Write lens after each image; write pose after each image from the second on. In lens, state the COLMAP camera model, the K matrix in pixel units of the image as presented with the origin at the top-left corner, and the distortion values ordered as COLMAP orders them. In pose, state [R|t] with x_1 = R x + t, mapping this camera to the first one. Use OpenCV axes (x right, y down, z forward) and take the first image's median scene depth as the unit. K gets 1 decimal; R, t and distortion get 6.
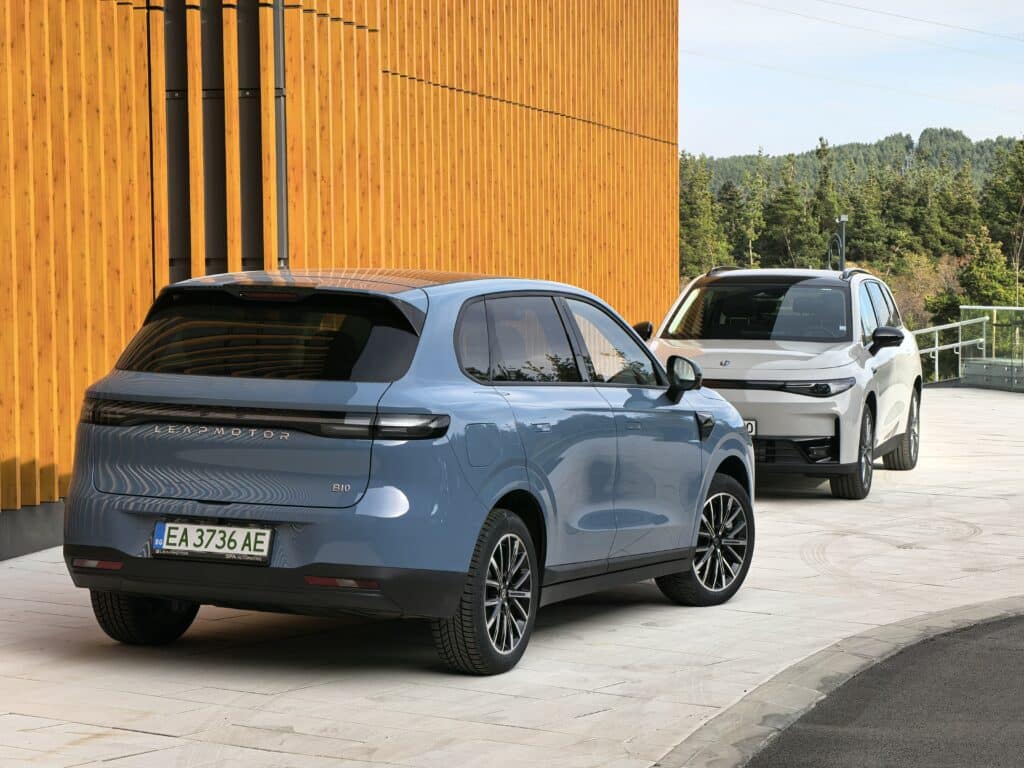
lens RADIAL K [[2765.4, 0, 512.2], [0, 2765.4, 385.6], [0, 0, 1]] dist [0.399177, 0.000000]
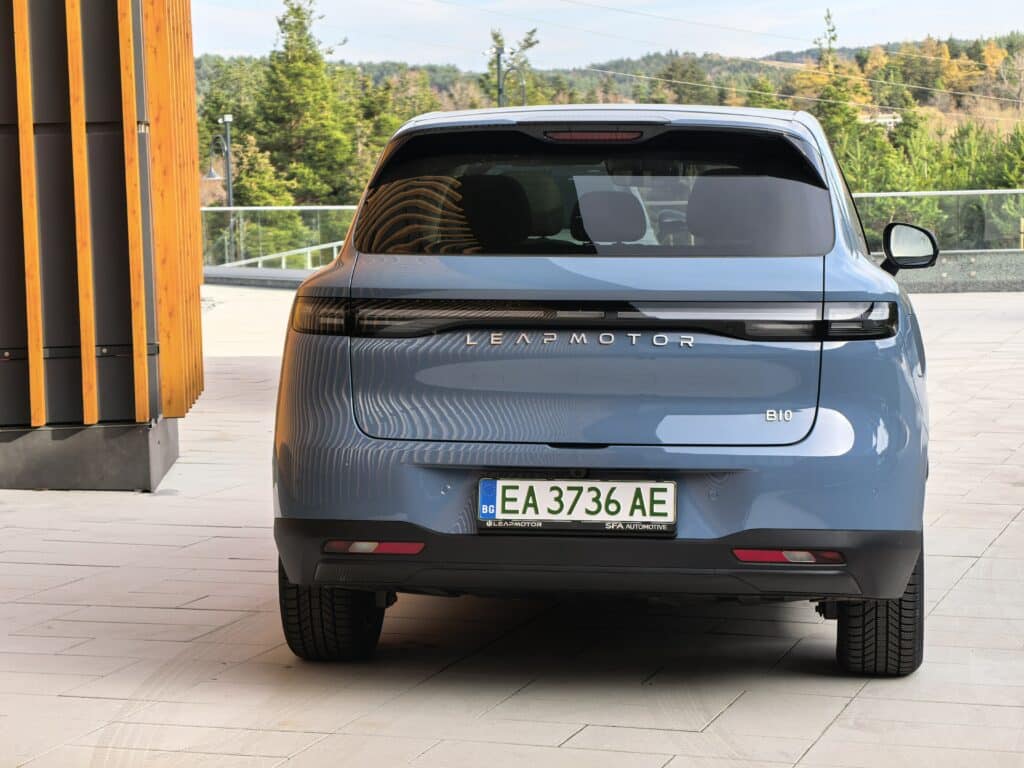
lens RADIAL K [[2765.4, 0, 515.8], [0, 2765.4, 384.0], [0, 0, 1]] dist [0.399177, 0.000000]
pose [[0.958730, -0.041922, 0.281211, -0.304926], [0.033683, 0.998852, 0.034071, 0.004199], [-0.282317, -0.023193, 0.959041, 0.368551]]
